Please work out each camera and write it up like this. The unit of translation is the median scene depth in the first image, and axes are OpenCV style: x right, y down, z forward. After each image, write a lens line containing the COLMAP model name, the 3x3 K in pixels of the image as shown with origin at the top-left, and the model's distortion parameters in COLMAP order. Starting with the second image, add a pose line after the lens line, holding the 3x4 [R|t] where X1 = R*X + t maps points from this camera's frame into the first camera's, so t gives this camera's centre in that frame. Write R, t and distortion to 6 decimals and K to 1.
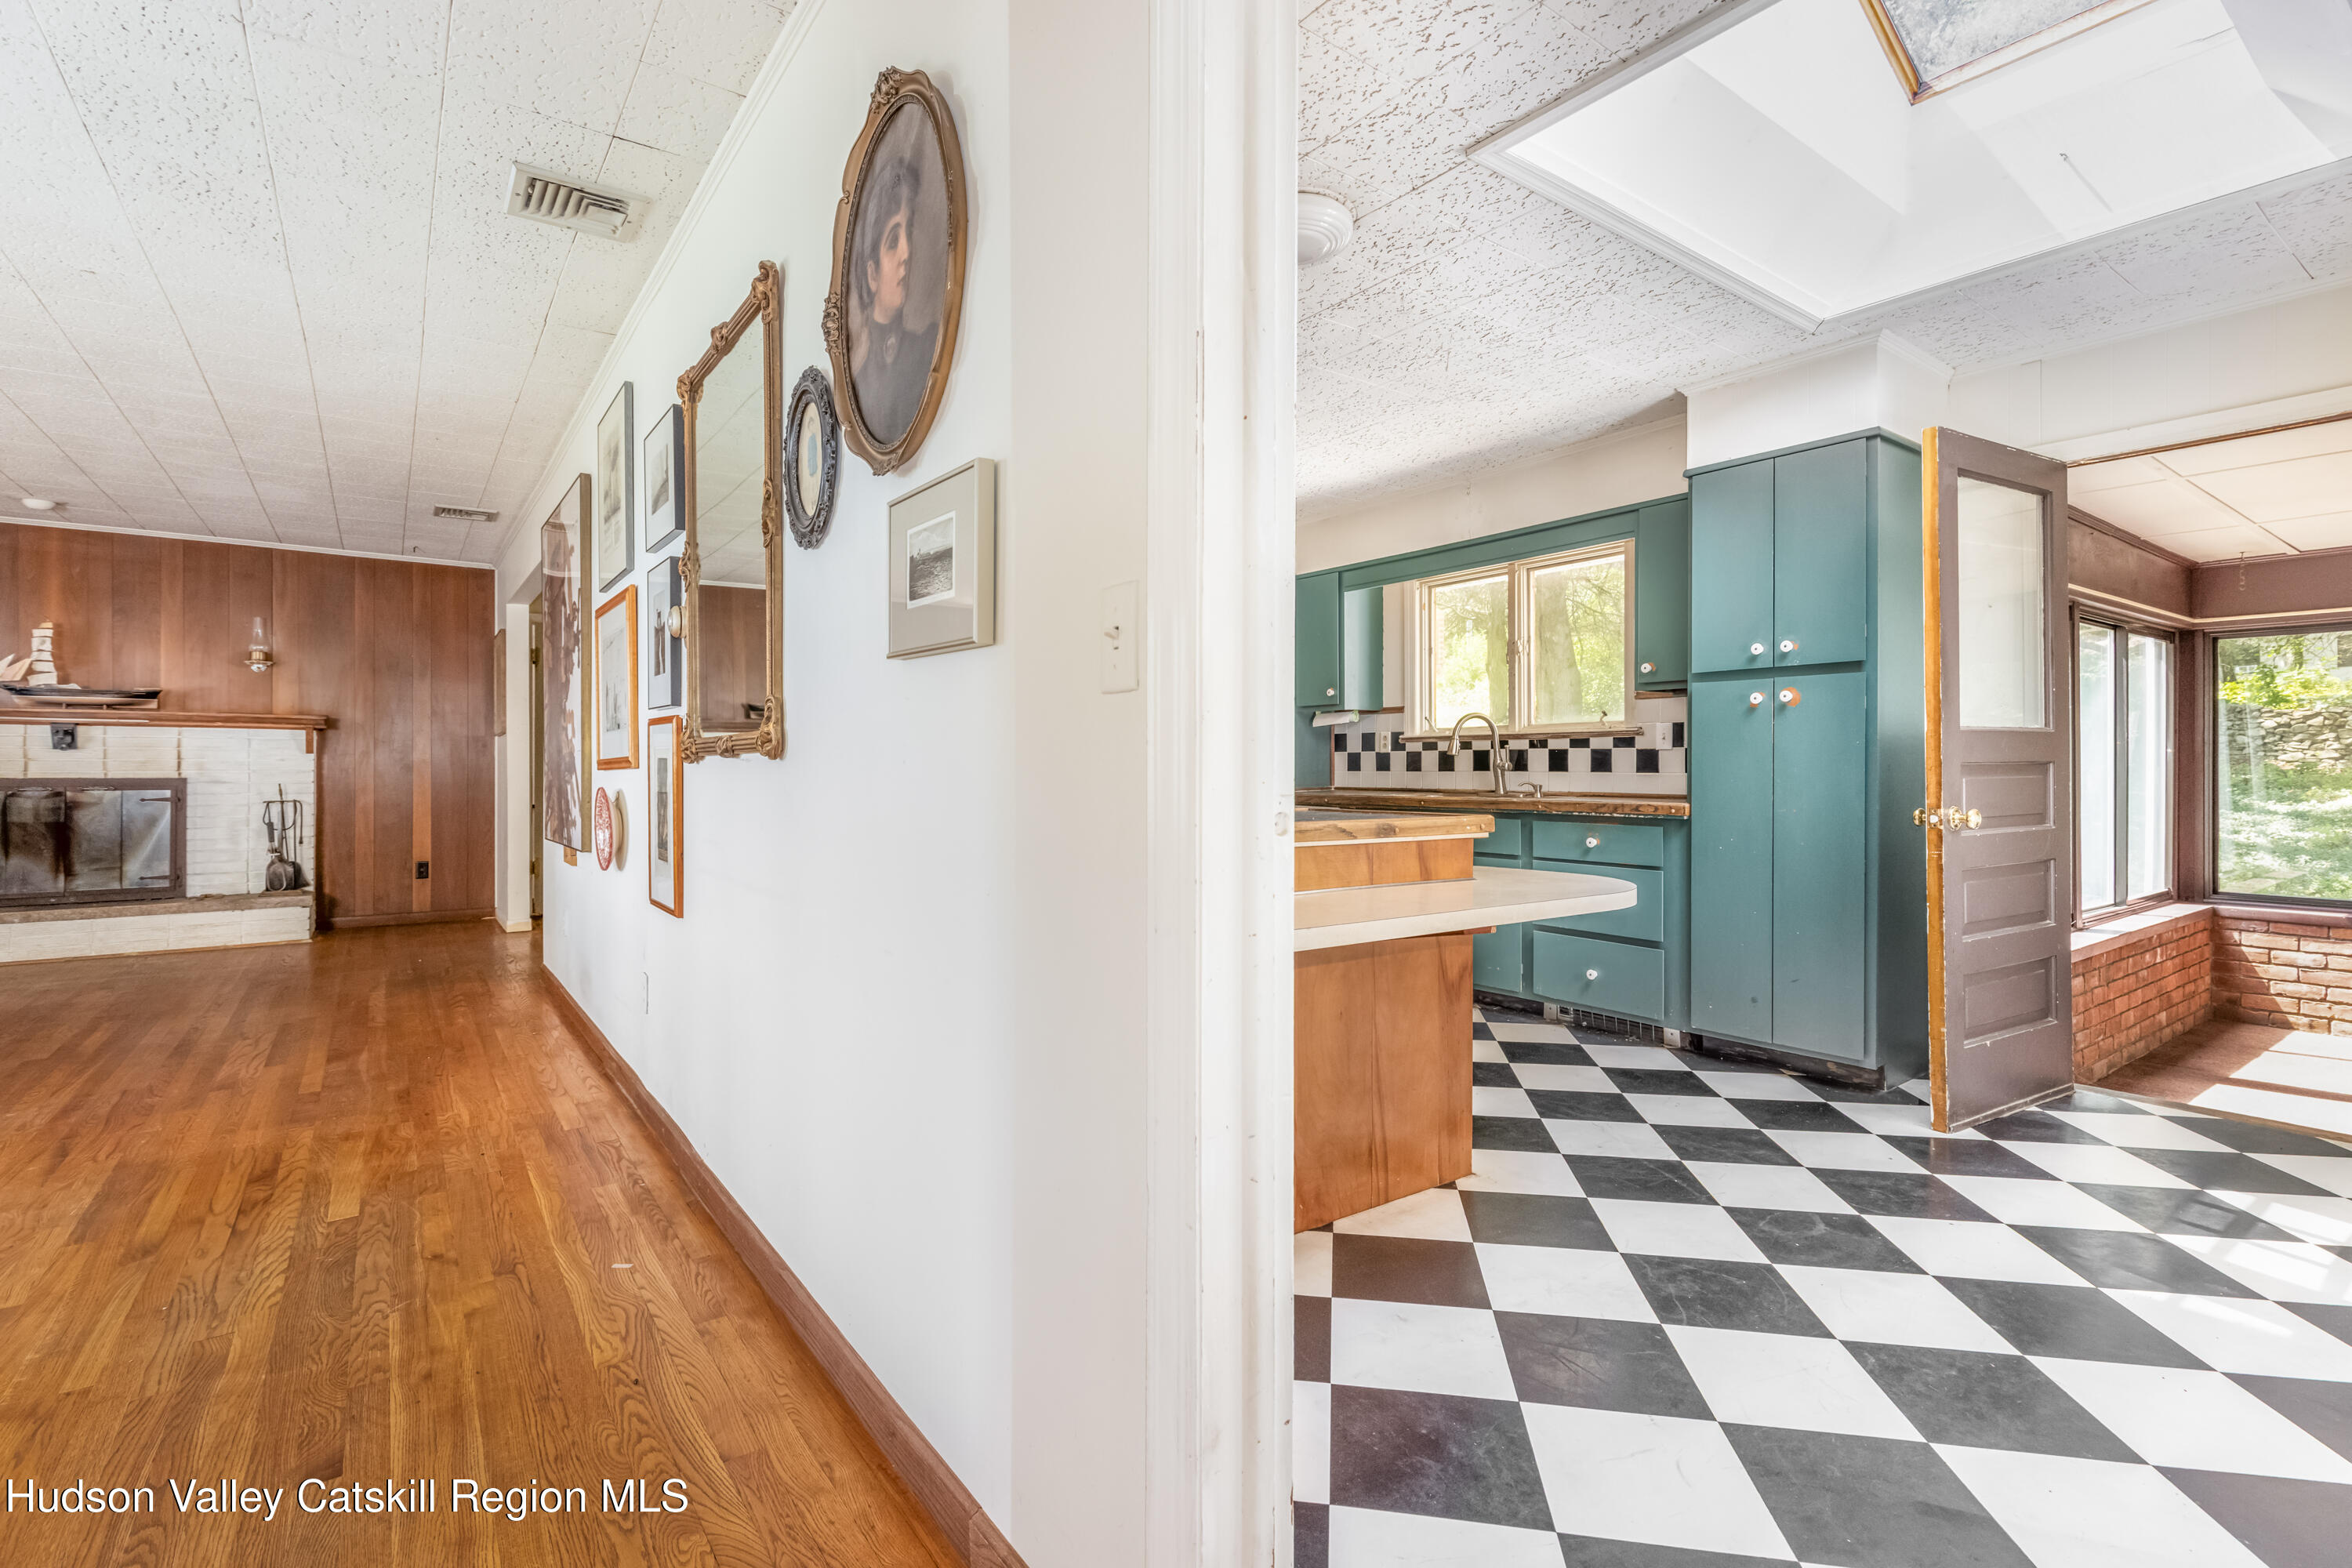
lens RADIAL K [[1079.1, 0, 1186.1], [0, 1079.1, 773.0], [0, 0, 1]] dist [0.000409, 0.000086]
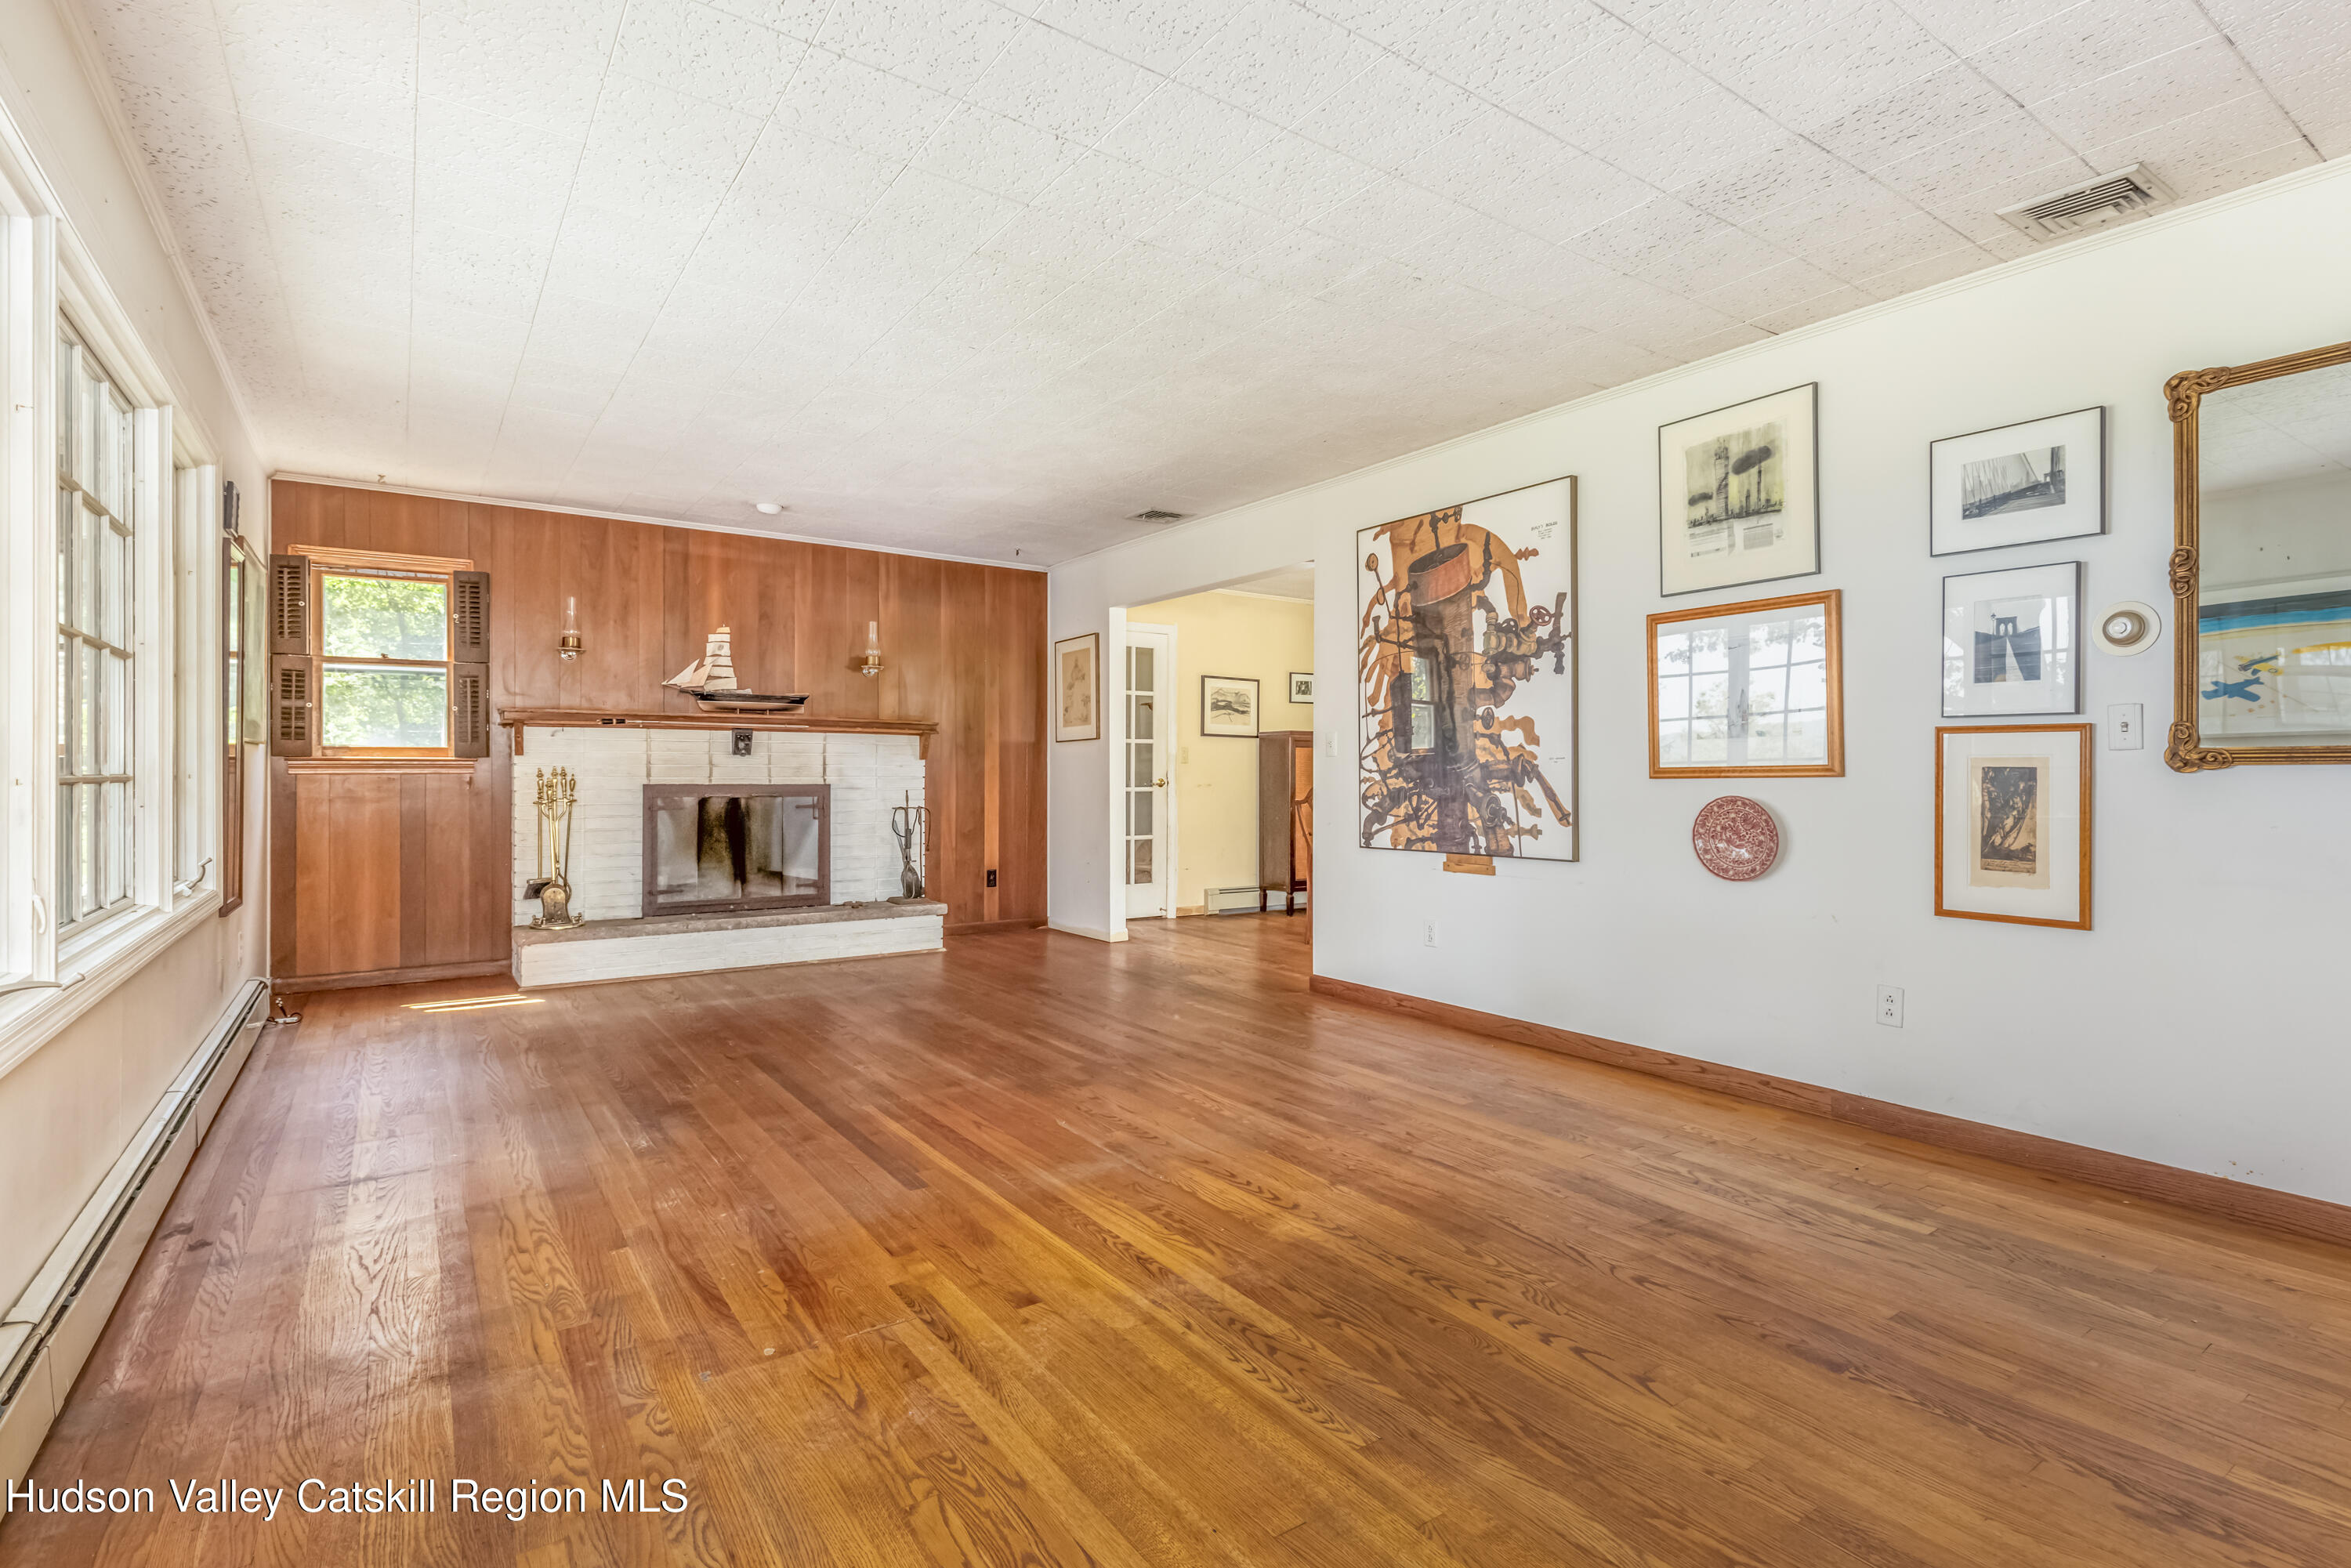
lens RADIAL K [[1129.4, 0, 1191.0], [0, 1129.4, 782.2], [0, 0, 1]] dist [0.008282, -0.001582]
pose [[0.999565, 0.000793, -0.029482, -0.592290], [-0.000714, 0.999996, 0.002668, -0.000221], [0.029484, -0.002645, 0.999562, -0.025546]]
